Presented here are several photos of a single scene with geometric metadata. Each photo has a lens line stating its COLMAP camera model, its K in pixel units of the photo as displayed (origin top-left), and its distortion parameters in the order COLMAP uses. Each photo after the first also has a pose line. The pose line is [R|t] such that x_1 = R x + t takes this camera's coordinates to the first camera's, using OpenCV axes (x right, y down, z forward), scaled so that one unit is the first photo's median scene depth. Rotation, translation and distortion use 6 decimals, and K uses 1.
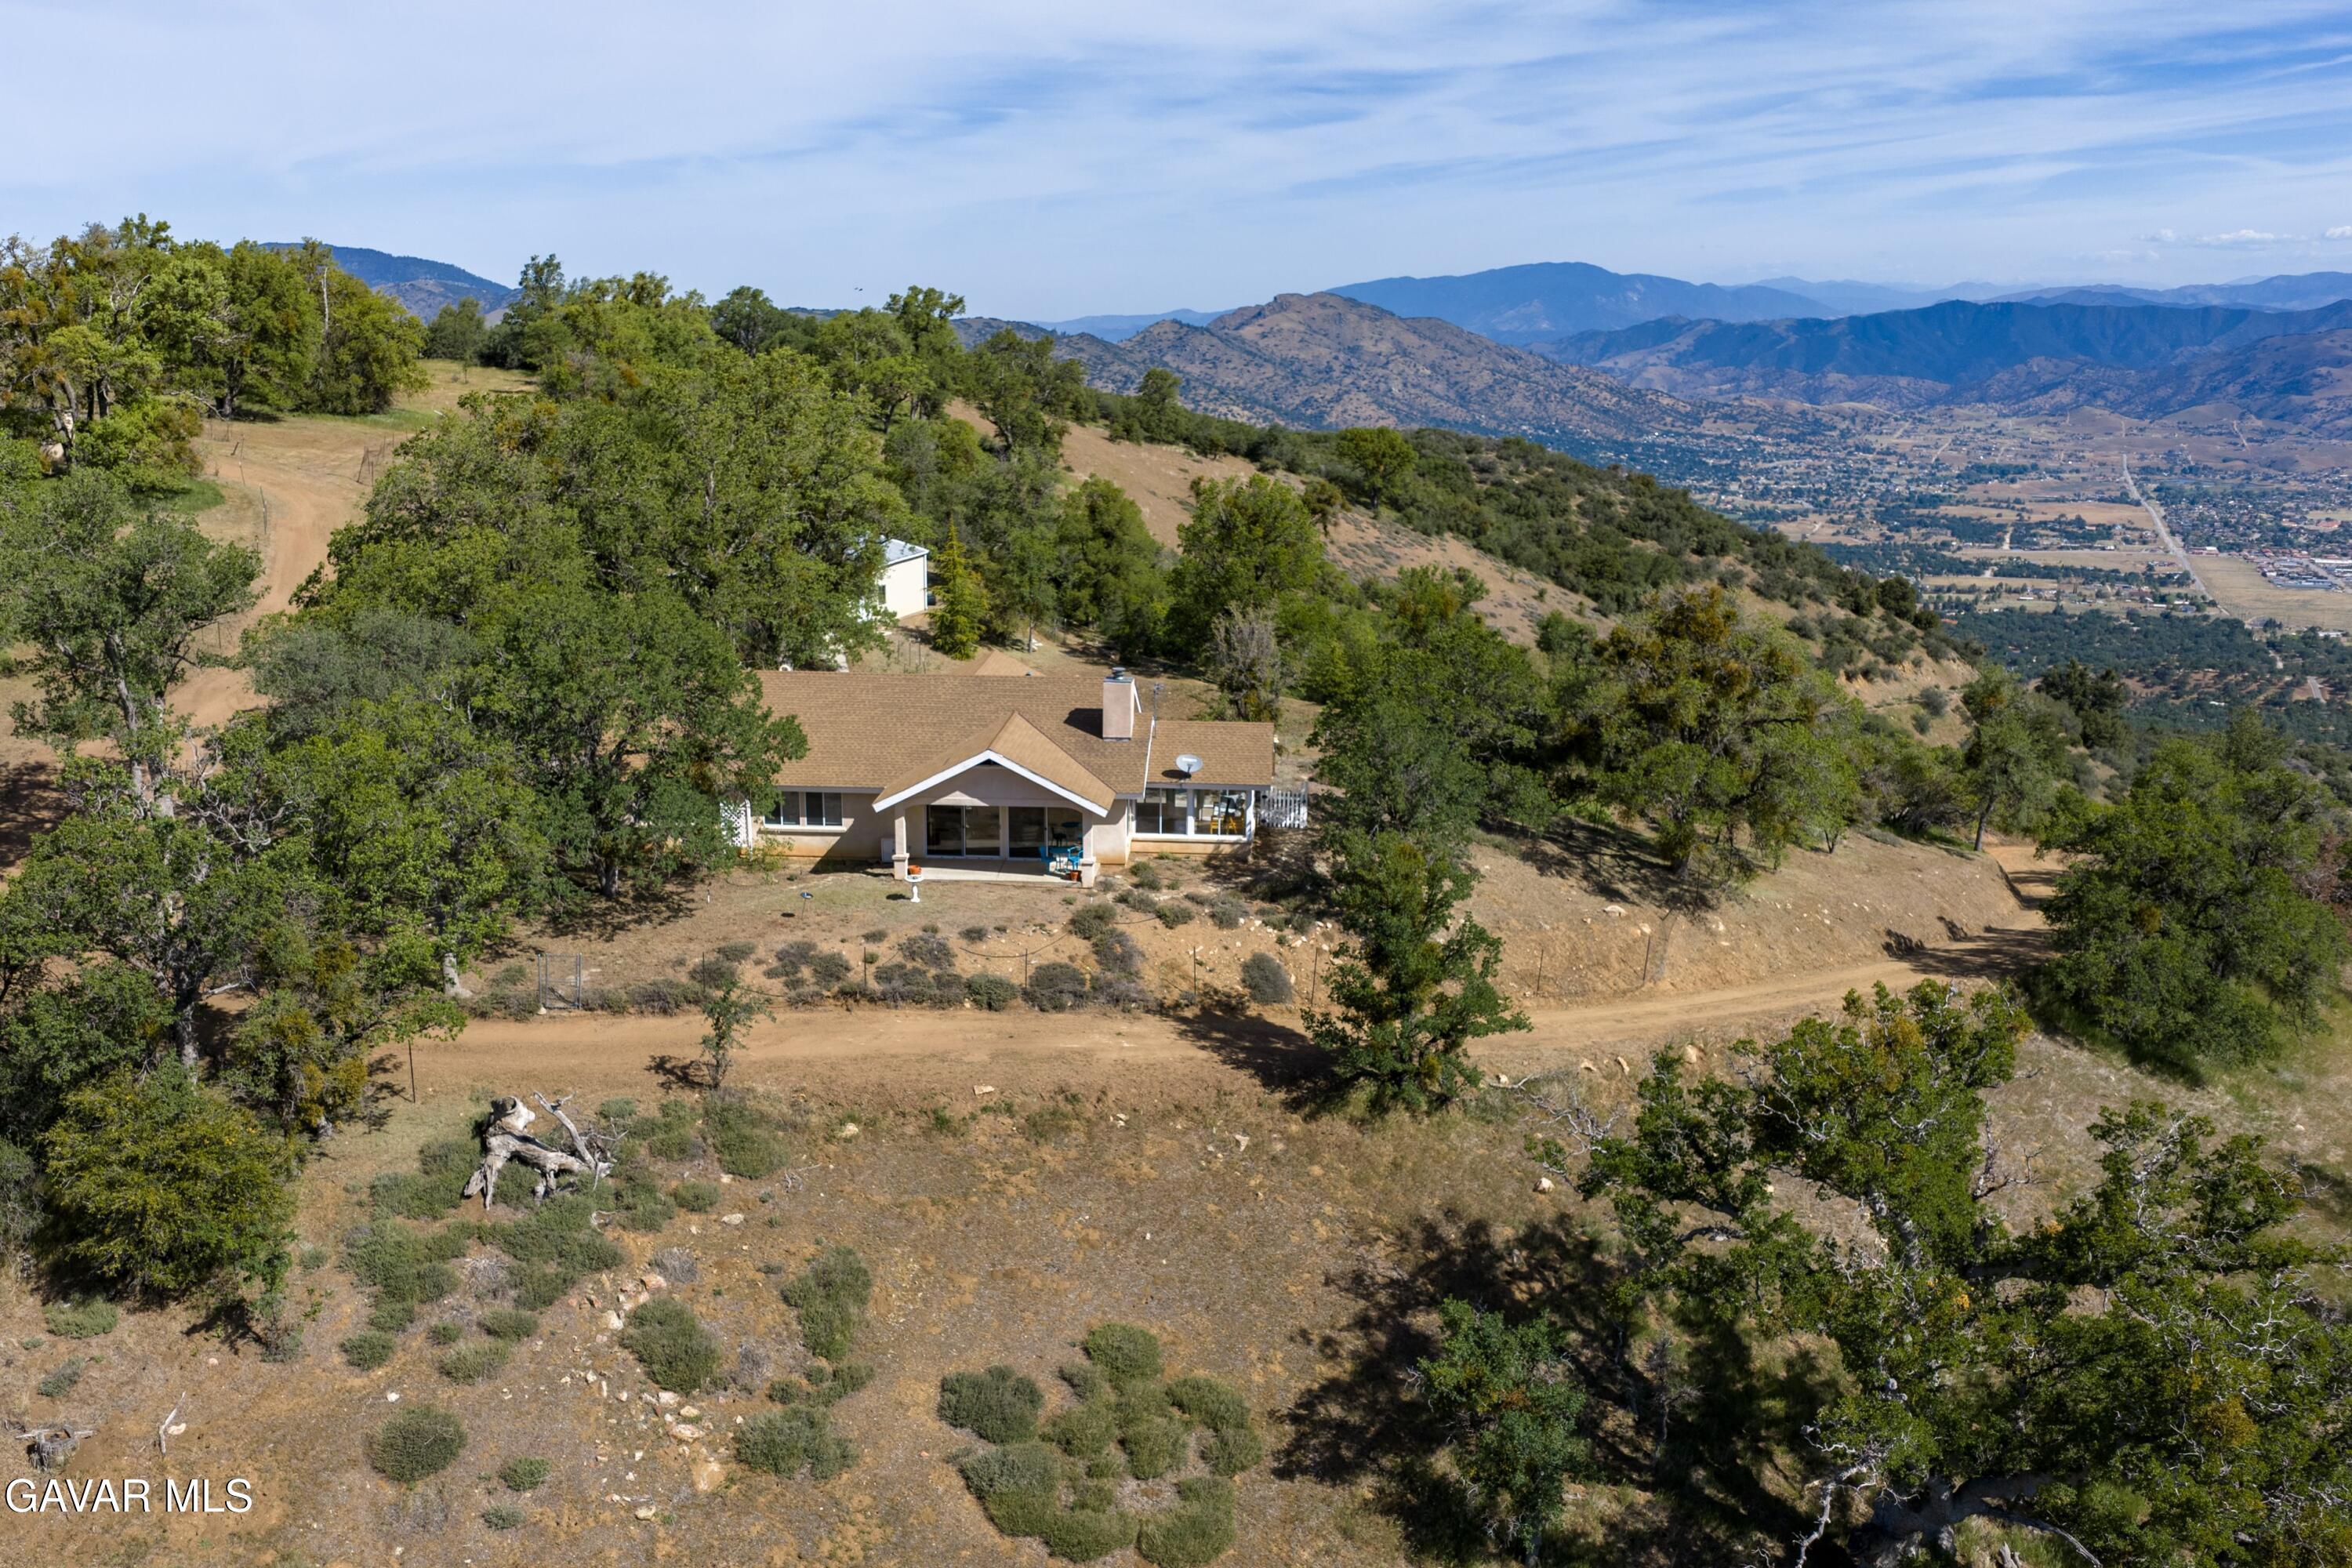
lens RADIAL K [[2158.9, 0, 1072.6], [0, 2158.9, 880.7], [0, 0, 1]] dist [0.018125, -0.031090]
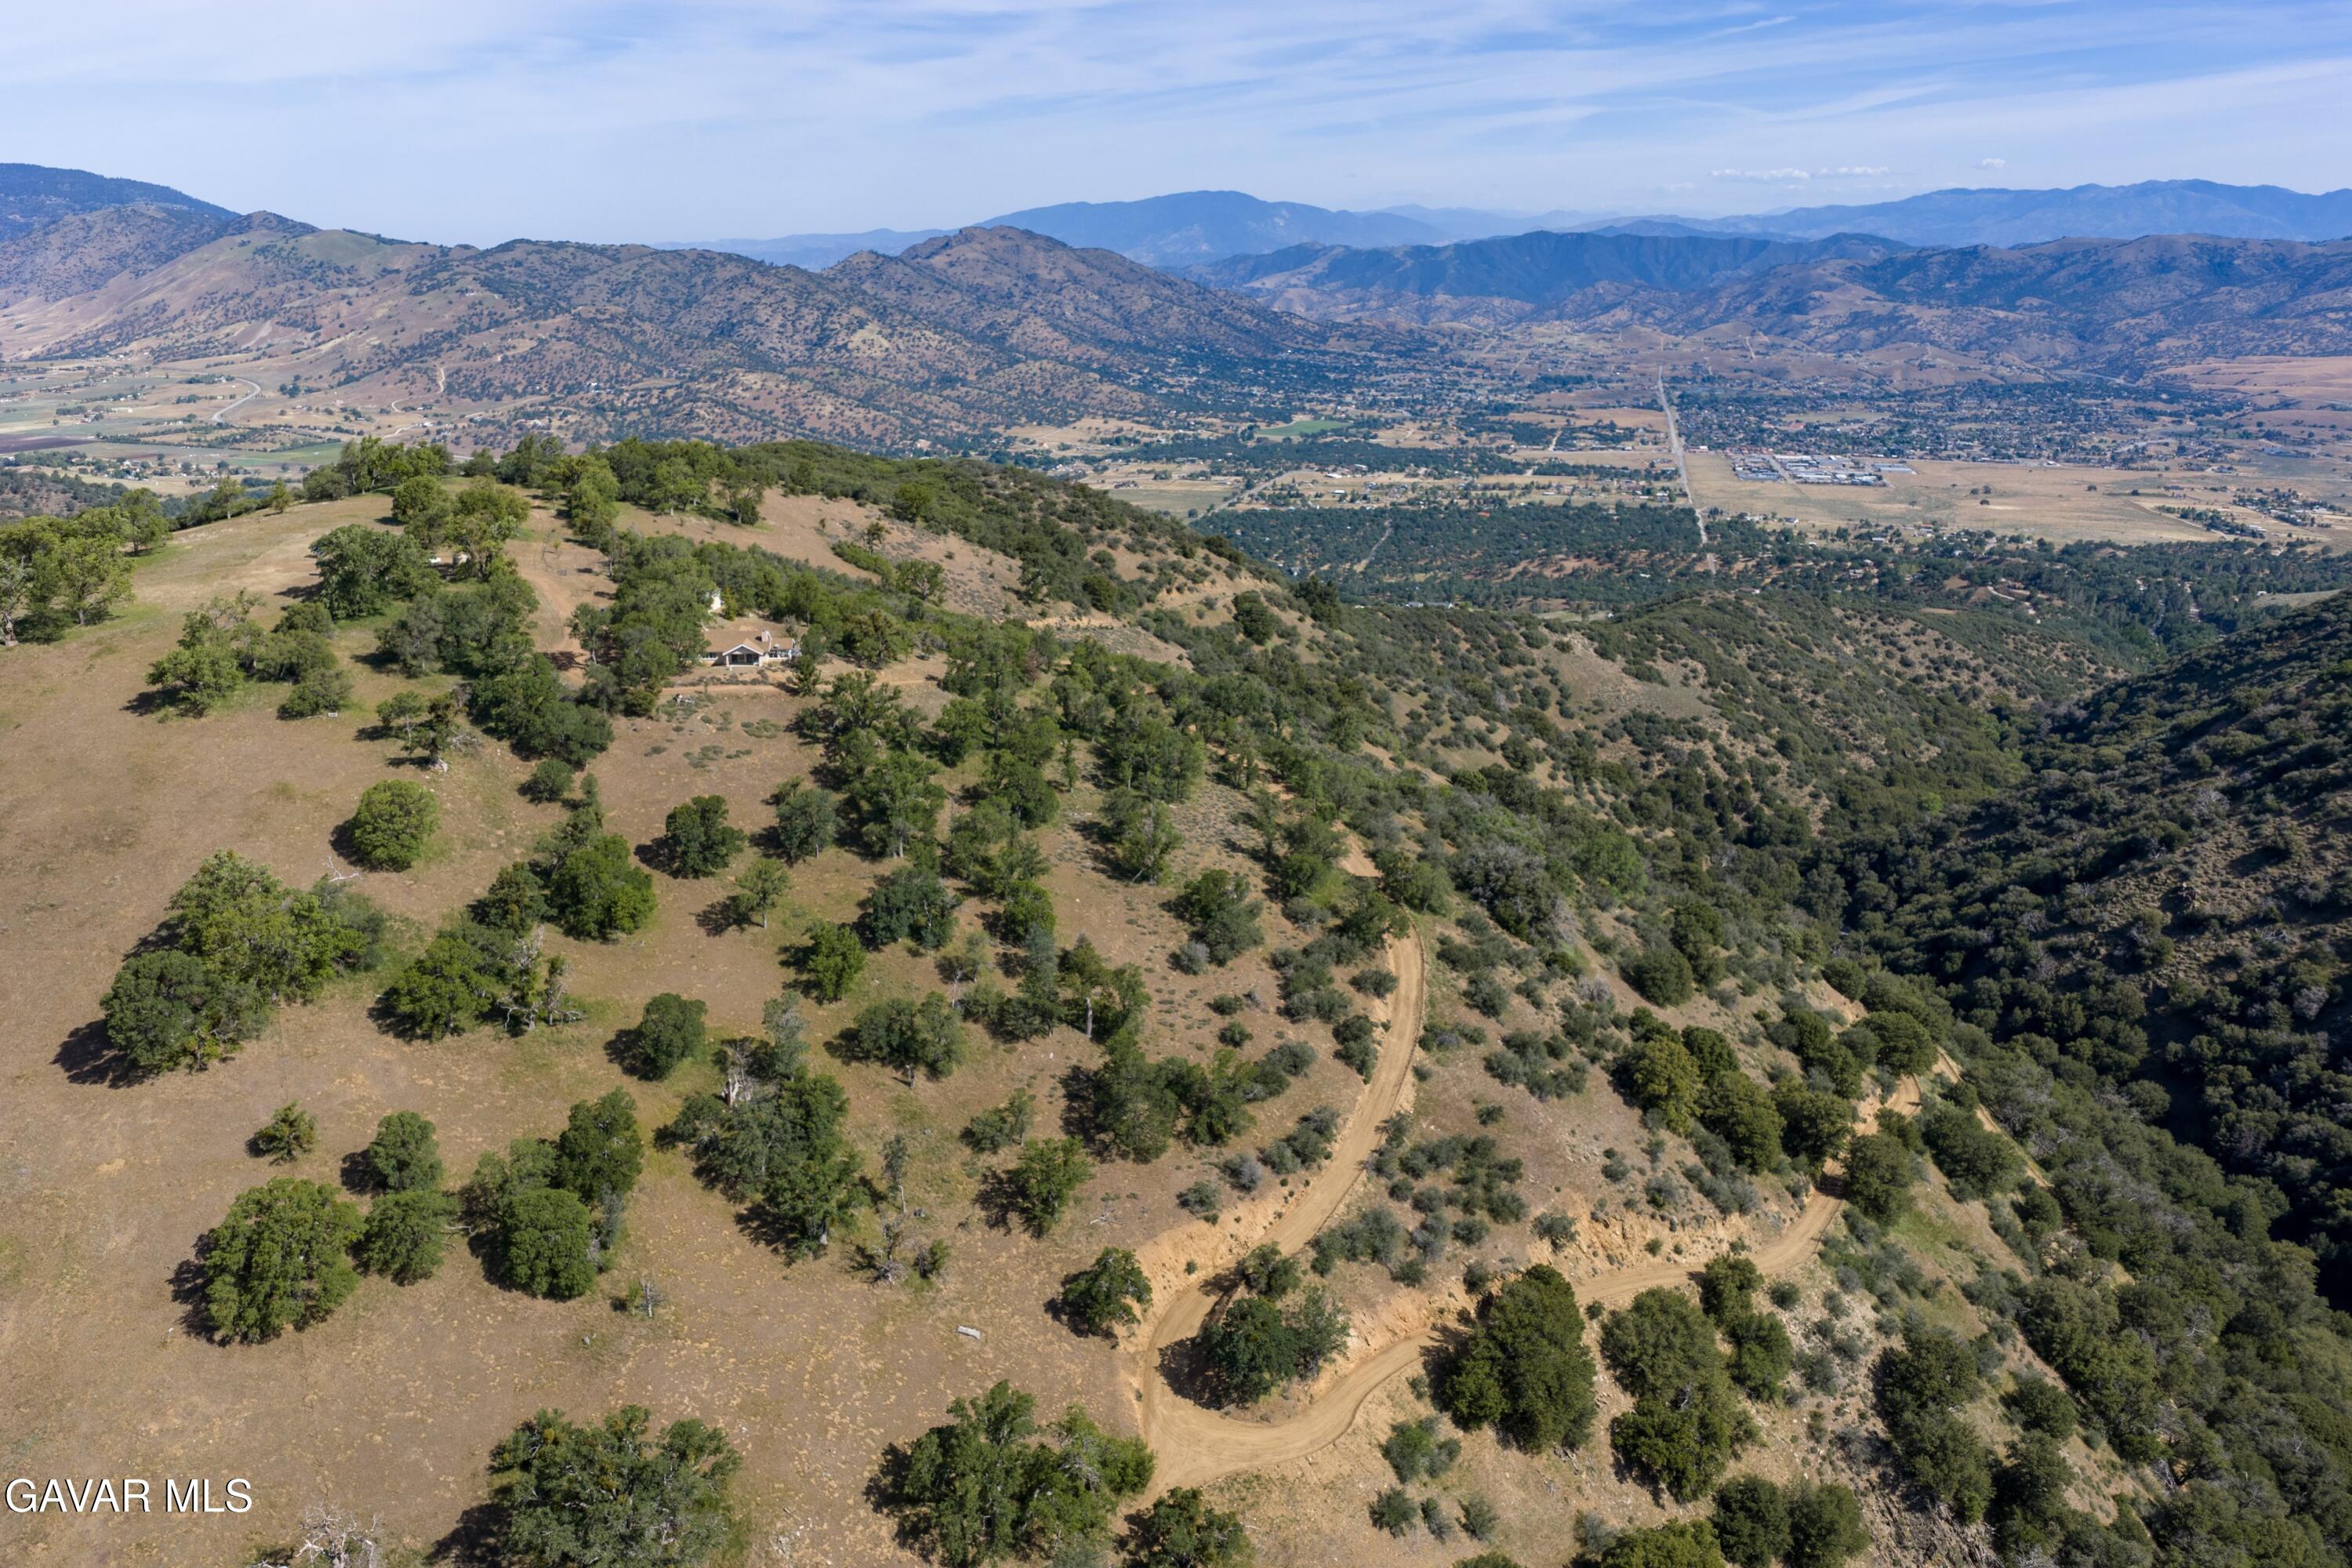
lens RADIAL K [[1946.8, 0, 1181.9], [0, 1946.8, 804.8], [0, 0, 1]] dist [0.017202, -0.032971]
pose [[0.980984, -0.048924, 0.187820, 0.113606], [0.043393, 0.998498, 0.033453, 0.239787], [-0.189175, -0.024667, 0.981634, -4.263493]]
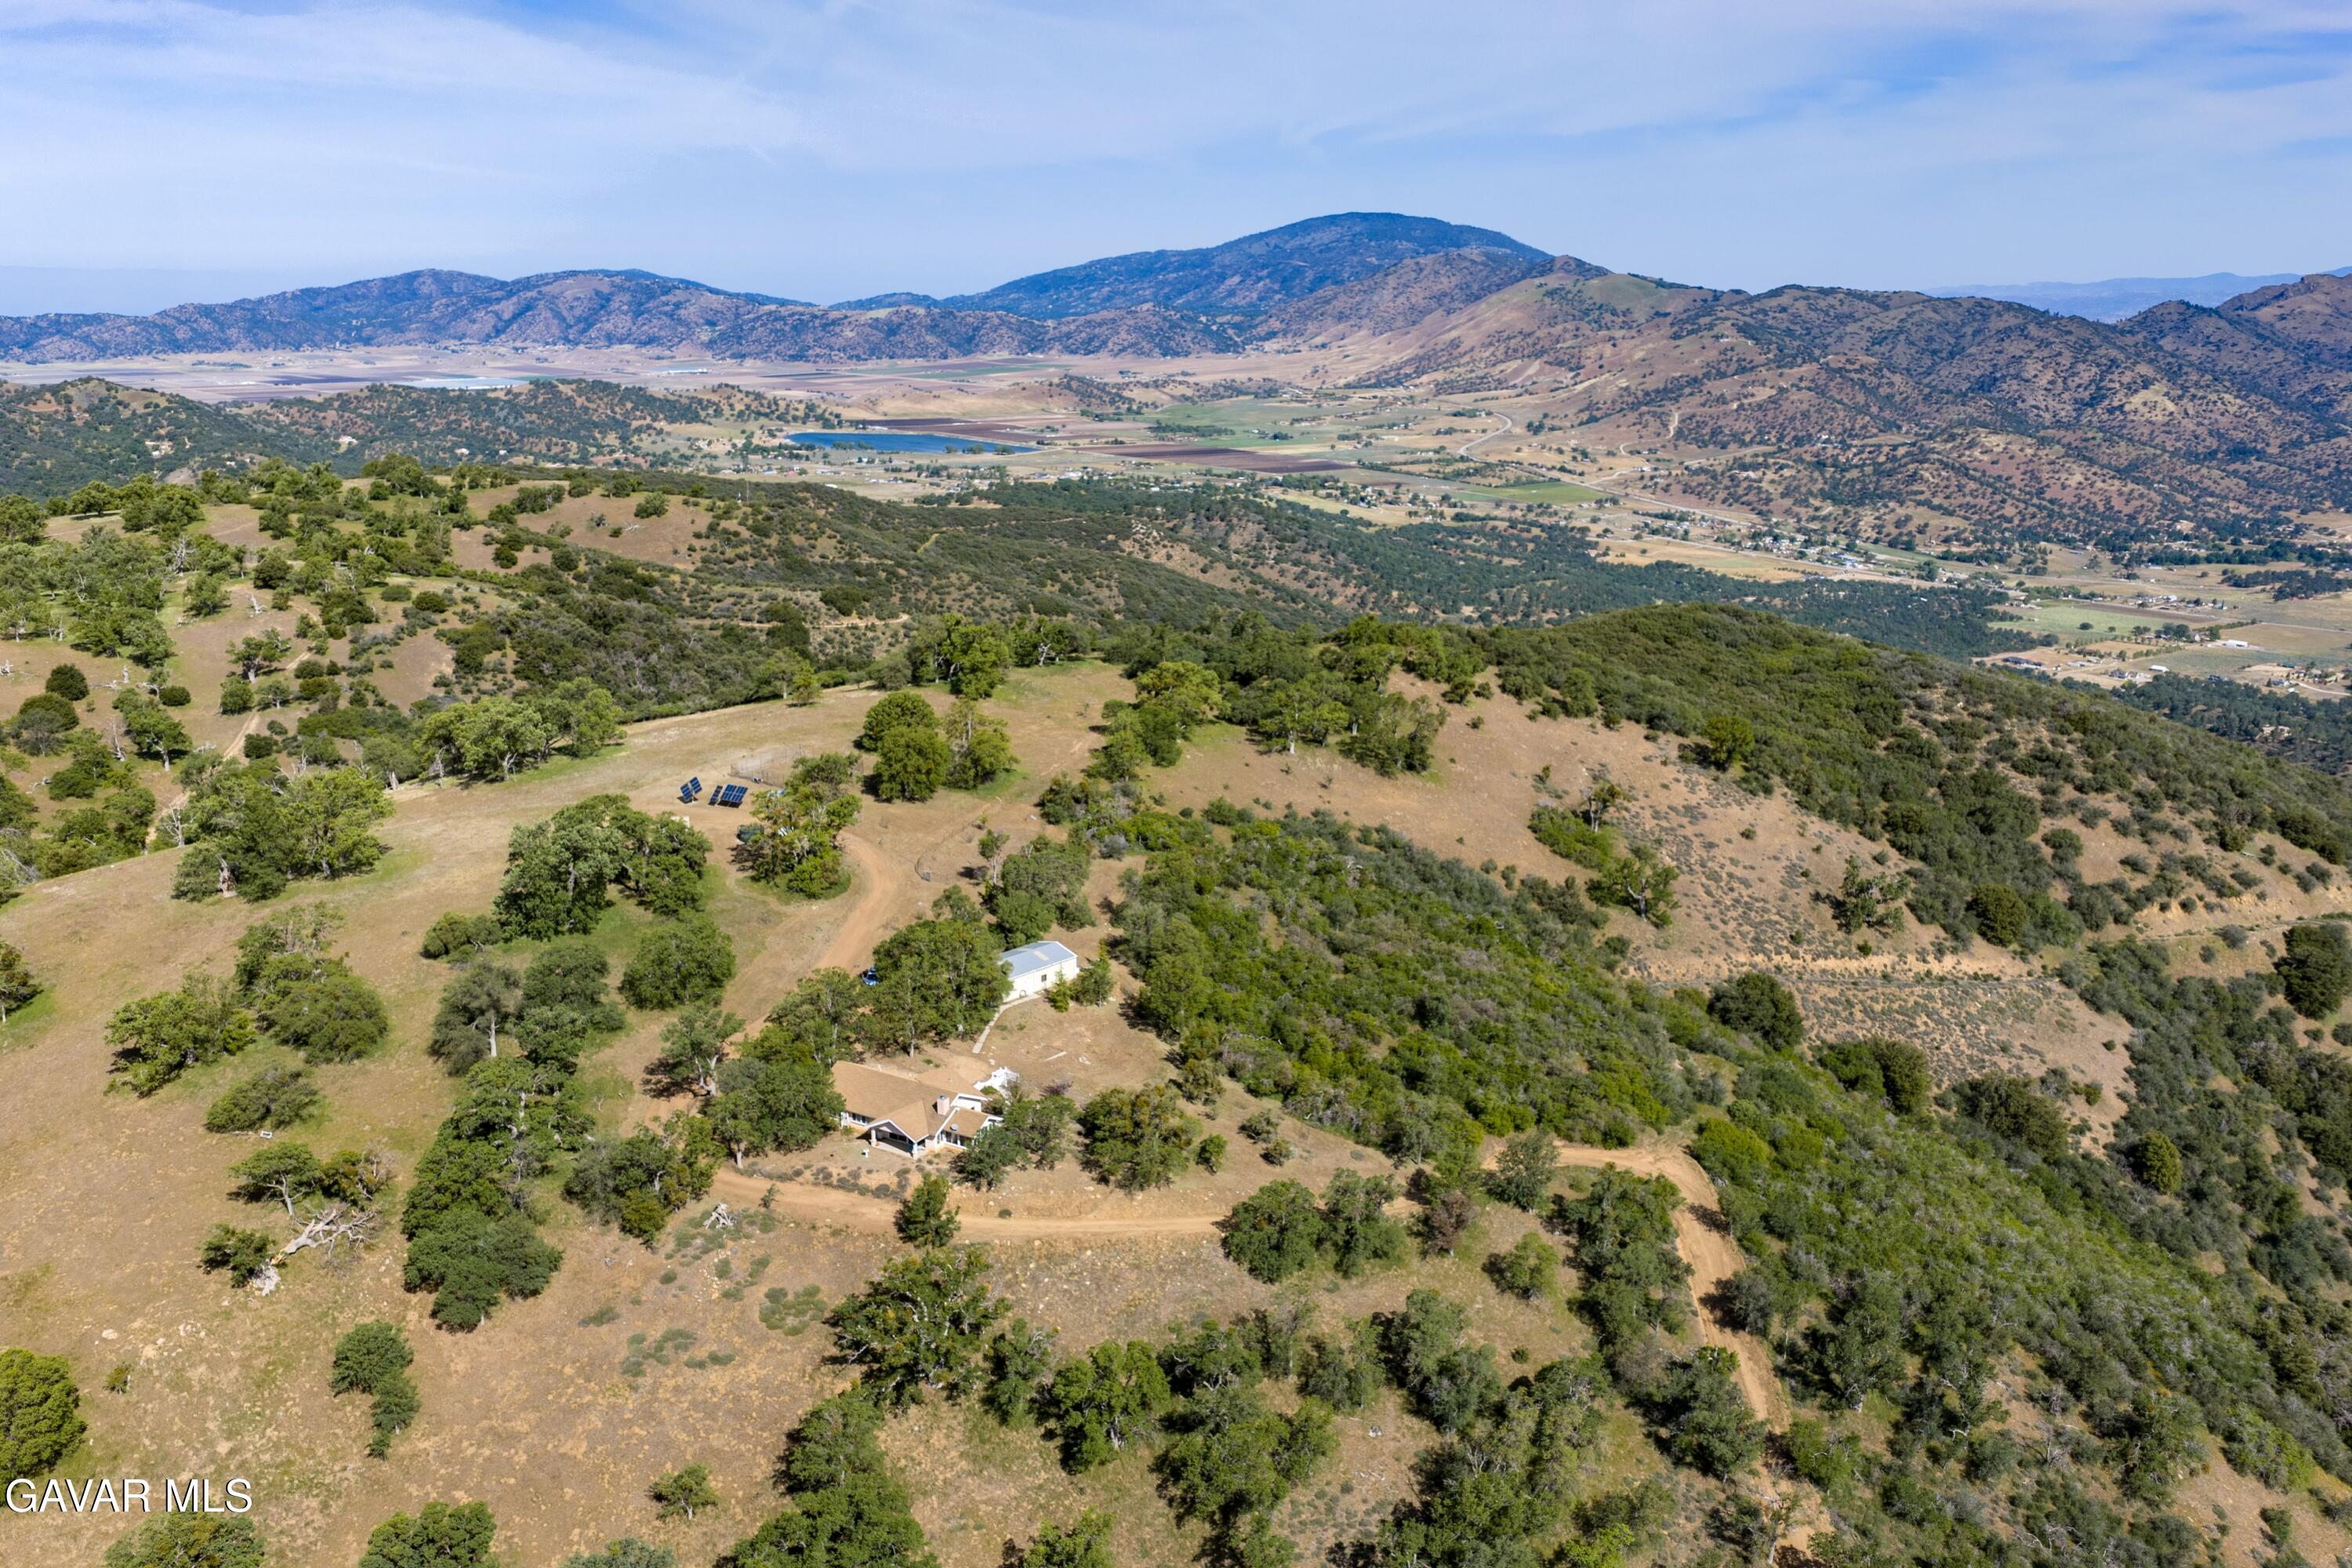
lens RADIAL K [[1946.8, 0, 1181.9], [0, 1946.8, 804.8], [0, 0, 1]] dist [0.017202, -0.032971]
pose [[0.909723, 0.121151, -0.397148, 1.521333], [-0.116234, 0.992550, 0.036528, -0.704044], [0.398615, 0.012932, 0.917027, -1.671874]]
